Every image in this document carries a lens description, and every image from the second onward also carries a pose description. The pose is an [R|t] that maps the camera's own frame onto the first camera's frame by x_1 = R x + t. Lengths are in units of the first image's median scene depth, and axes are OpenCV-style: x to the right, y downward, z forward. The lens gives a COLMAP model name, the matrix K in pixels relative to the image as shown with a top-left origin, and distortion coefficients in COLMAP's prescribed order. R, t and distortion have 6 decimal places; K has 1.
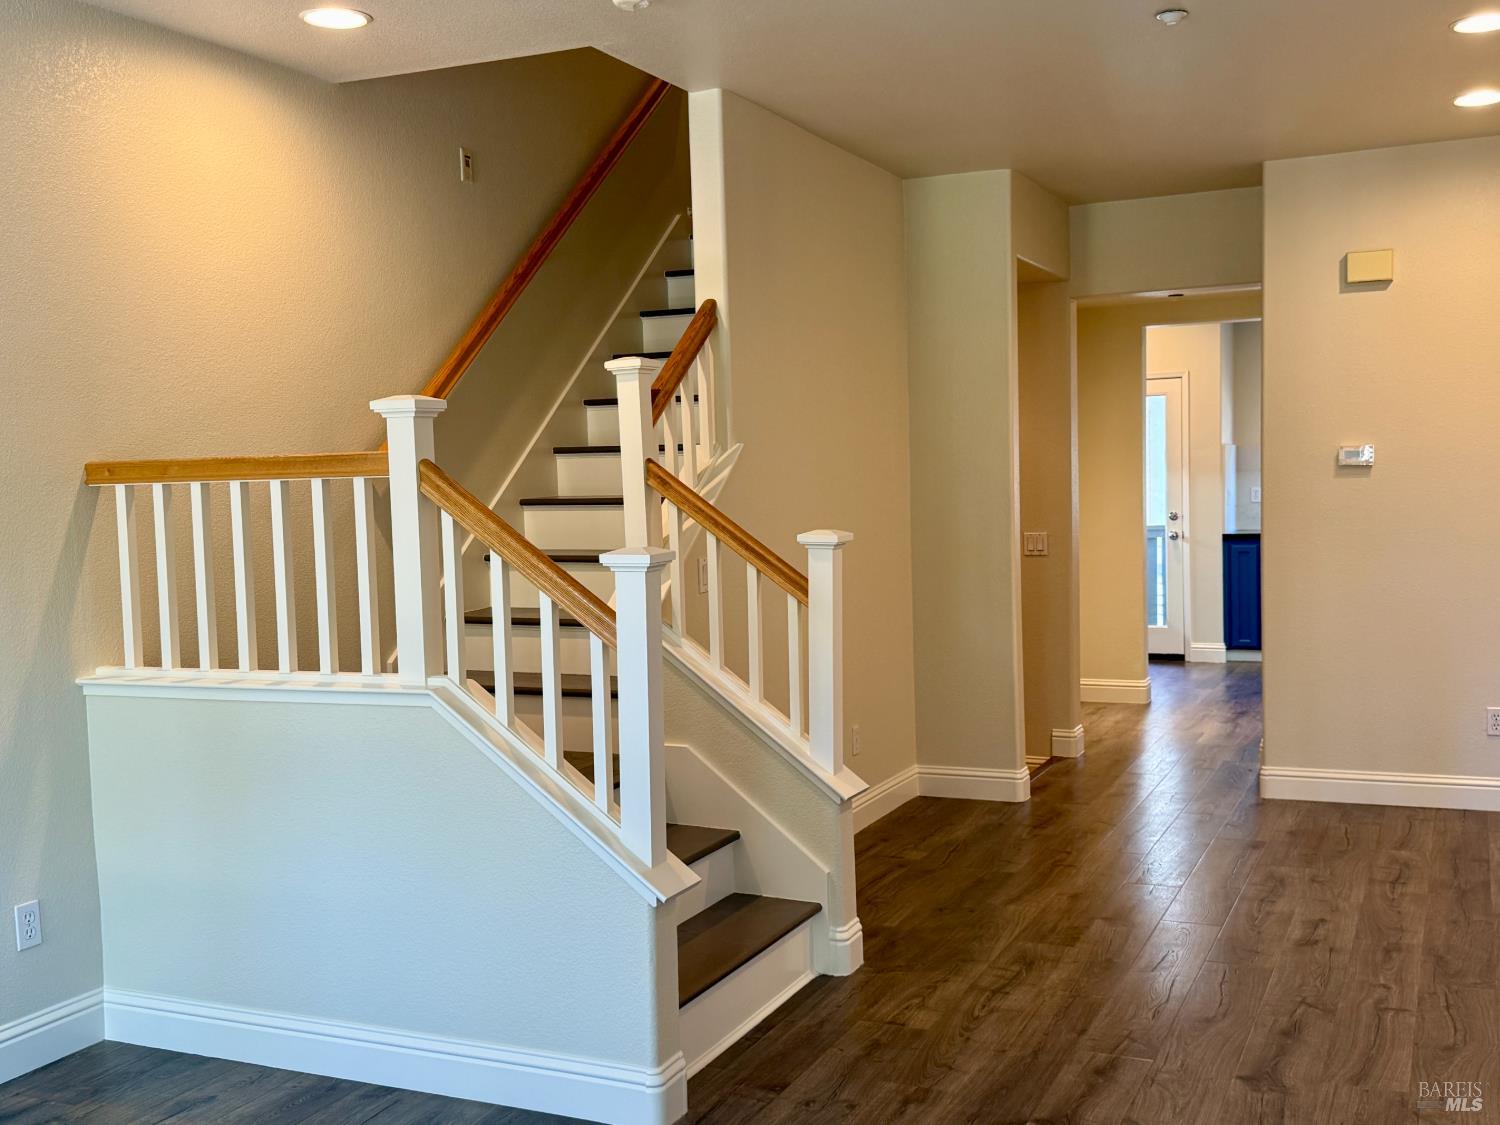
lens RADIAL K [[1548.4, 0, 745.1], [0, 1548.4, 567.1], [0, 0, 1]] dist [0.207602, -0.467884]
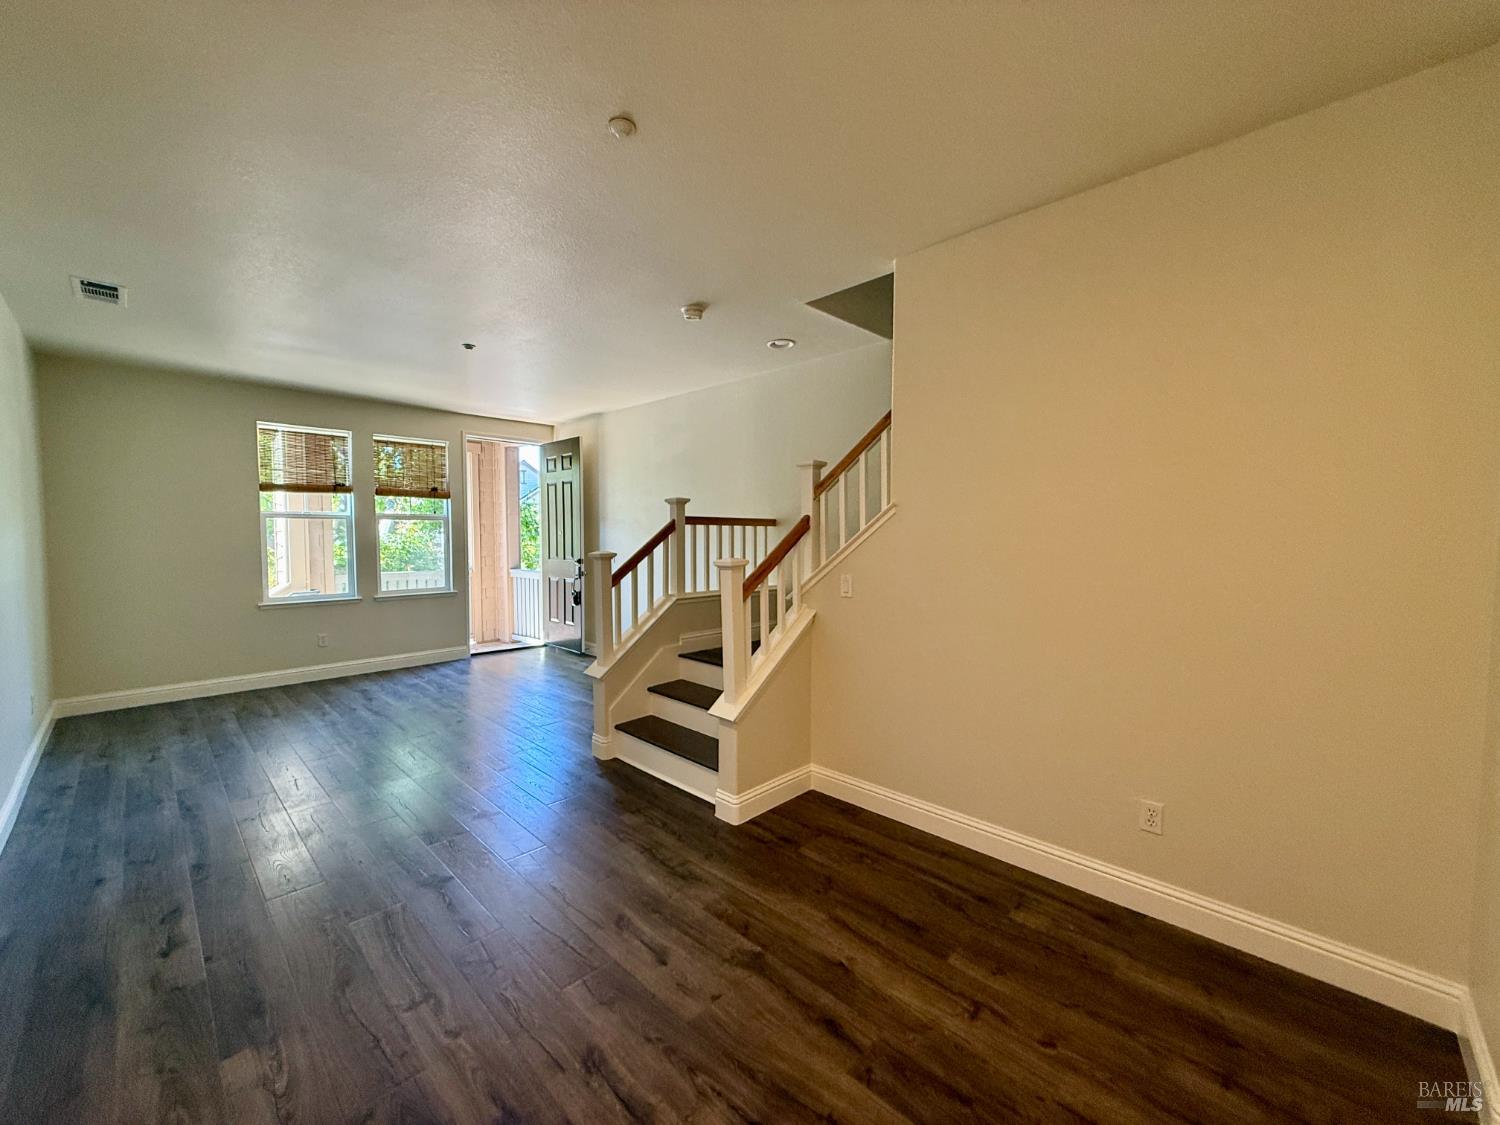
lens RADIAL K [[598.7, 0, 747.1], [0, 598.7, 561.0], [0, 0, 1]] dist [0.001045, -0.000063]
pose [[-0.337988, 0.069207, -0.938602, 0.664554], [-0.046979, 0.994809, 0.090268, -0.081798], [0.939977, 0.074604, -0.332982, 1.250920]]
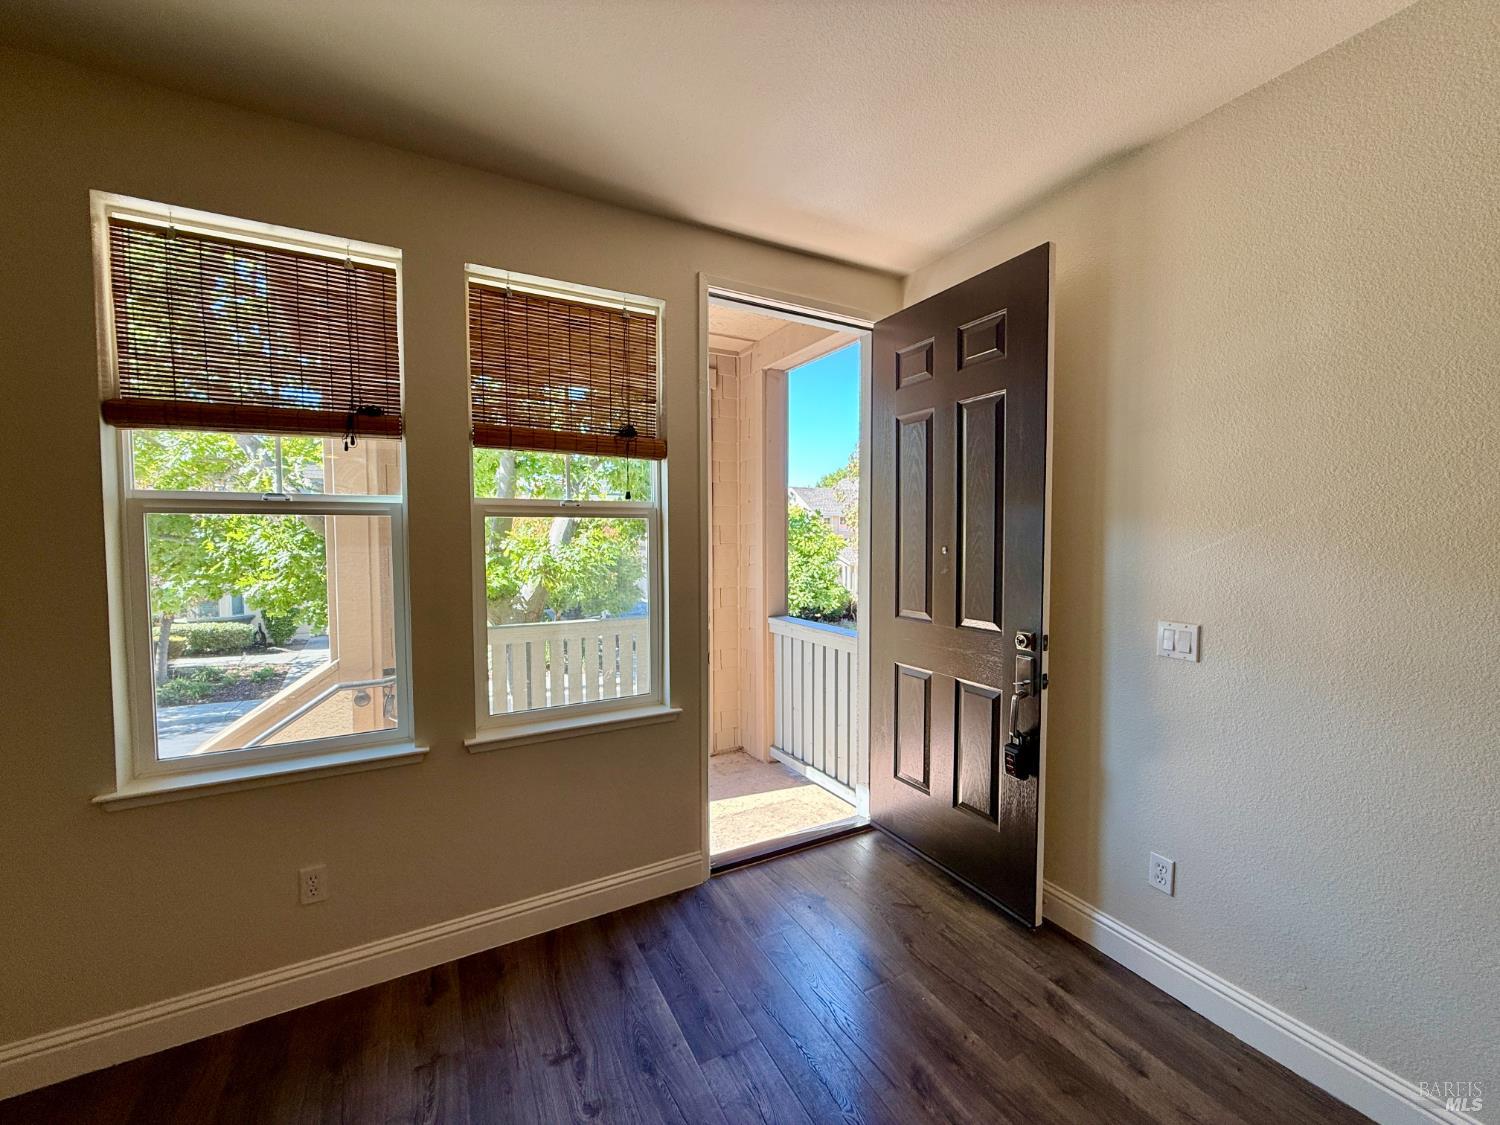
lens RADIAL K [[598.7, 0, 747.1], [0, 598.7, 561.0], [0, 0, 1]] dist [0.001045, -0.000063]
pose [[-0.603366, 0.063916, -0.794899, -0.085820], [-0.027793, 0.994492, 0.101061, -0.031816], [0.796980, 0.083069, -0.598266, 0.455825]]
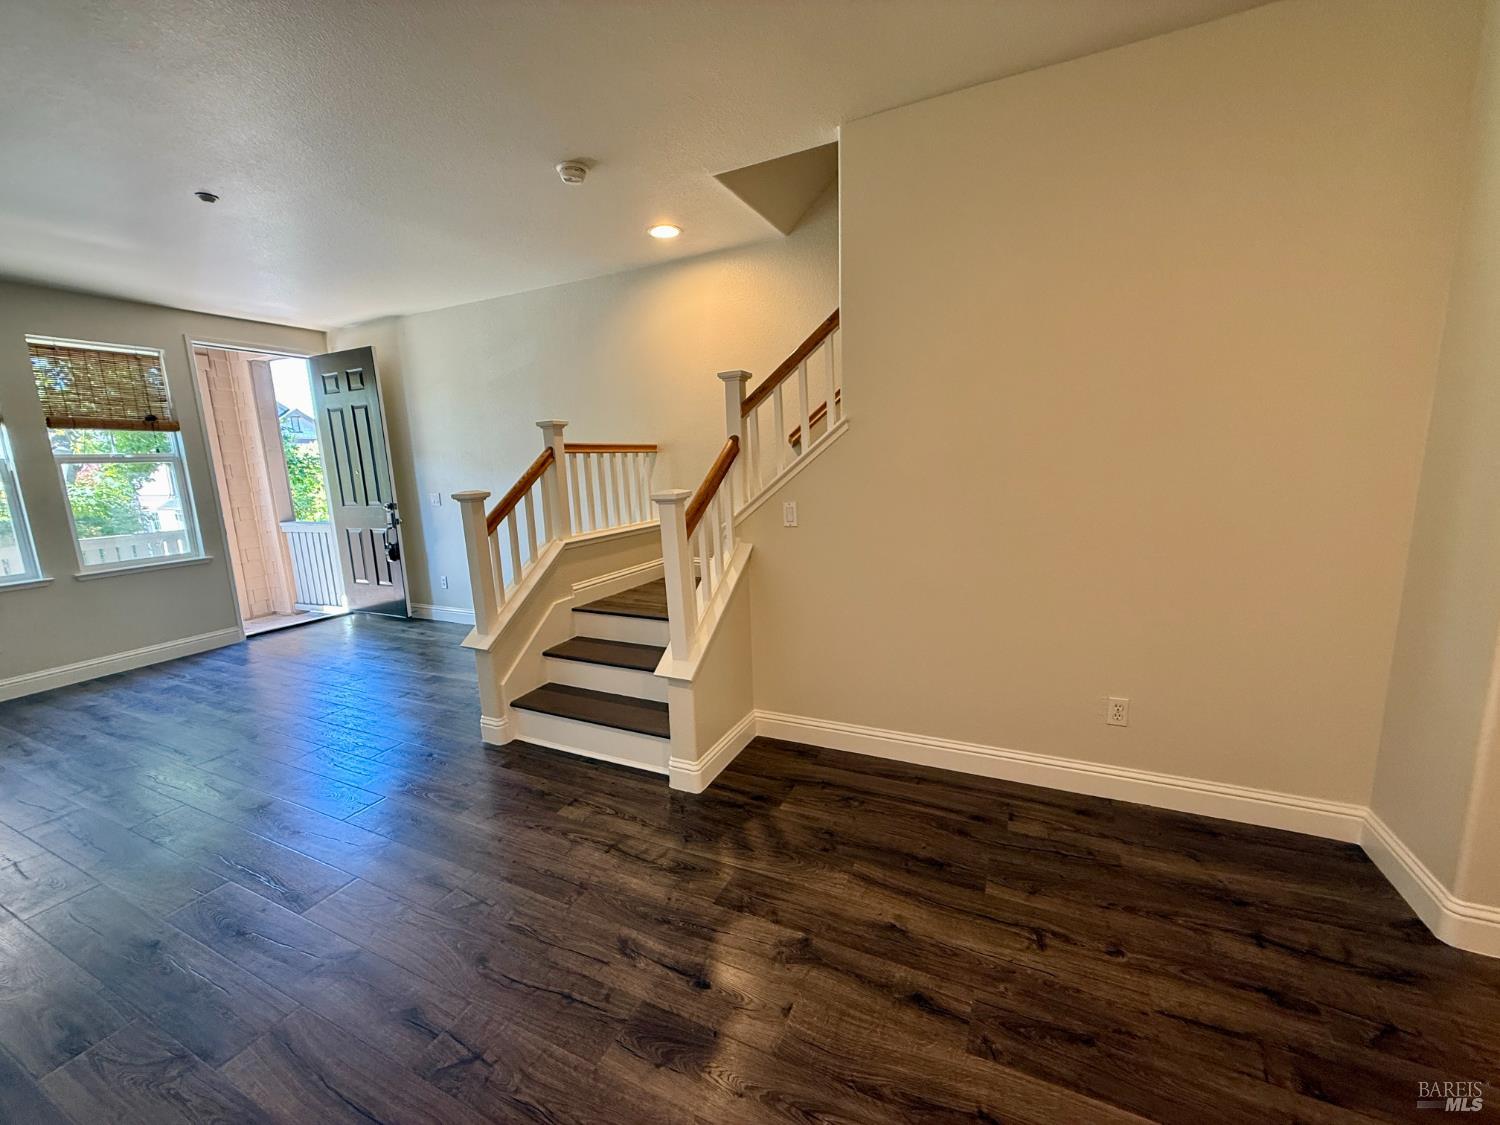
lens RADIAL K [[598.7, 0, 747.1], [0, 598.7, 561.0], [0, 0, 1]] dist [0.001045, -0.000063]
pose [[-0.014446, 0.194375, -0.980821, 0.597884], [-0.020556, 0.980658, 0.194646, -0.068744], [0.999684, 0.022973, -0.010171, 1.091495]]
